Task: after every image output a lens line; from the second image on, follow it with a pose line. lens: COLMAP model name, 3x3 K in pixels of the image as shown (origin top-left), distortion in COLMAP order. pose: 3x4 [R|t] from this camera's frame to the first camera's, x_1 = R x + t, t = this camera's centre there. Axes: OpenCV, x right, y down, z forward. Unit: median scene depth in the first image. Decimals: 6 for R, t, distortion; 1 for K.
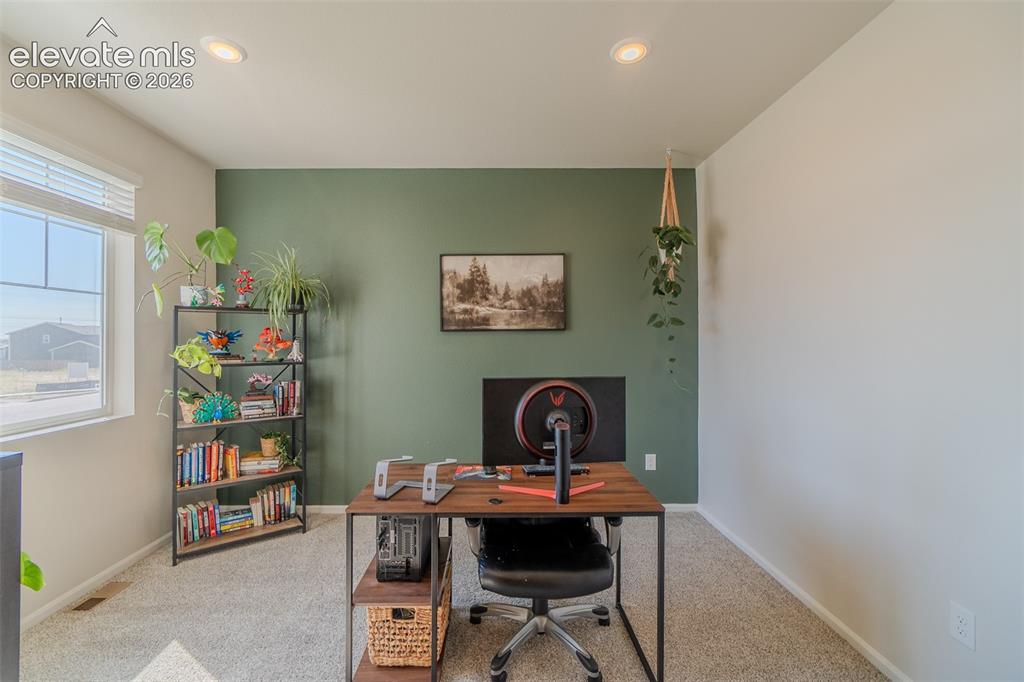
lens RADIAL K [[436.3, 0, 506.2], [0, 436.3, 336.9], [0, 0, 1]] dist [-0.004863, 0.000871]
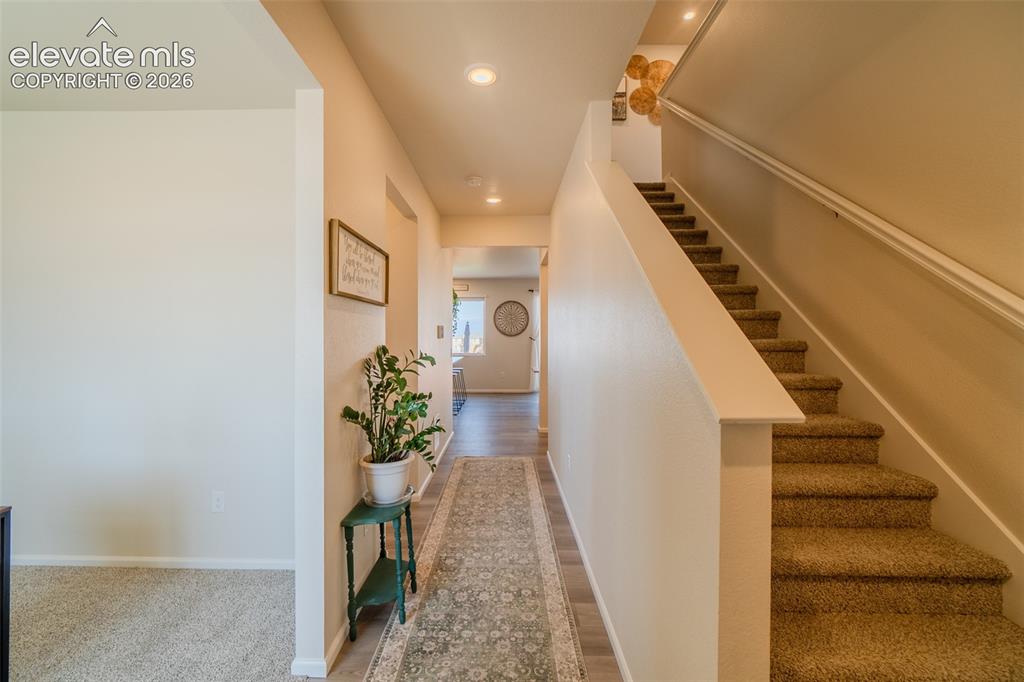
lens RADIAL K [[436.3, 0, 507.0], [0, 436.3, 337.2], [0, 0, 1]] dist [-0.004863, 0.000871]
pose [[0.032143, 0.002408, 0.999480, -0.317584], [-0.008625, 0.999961, -0.002132, -0.002561], [-0.999446, -0.008552, 0.032163, -0.099005]]
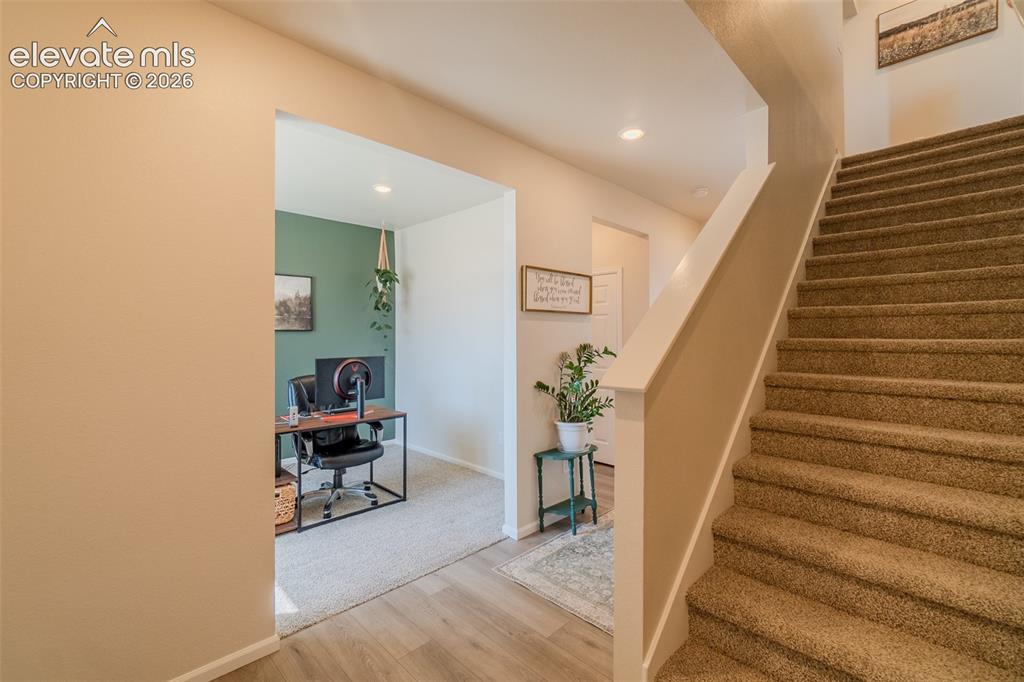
lens RADIAL K [[436.3, 0, 511.5], [0, 436.3, 339.4], [0, 0, 1]] dist [-0.004863, 0.000871]
pose [[0.715677, -0.000958, 0.698431, -0.429839], [-0.006627, 0.999945, 0.008163, -0.004592], [-0.698400, -0.010470, 0.715631, -0.515766]]
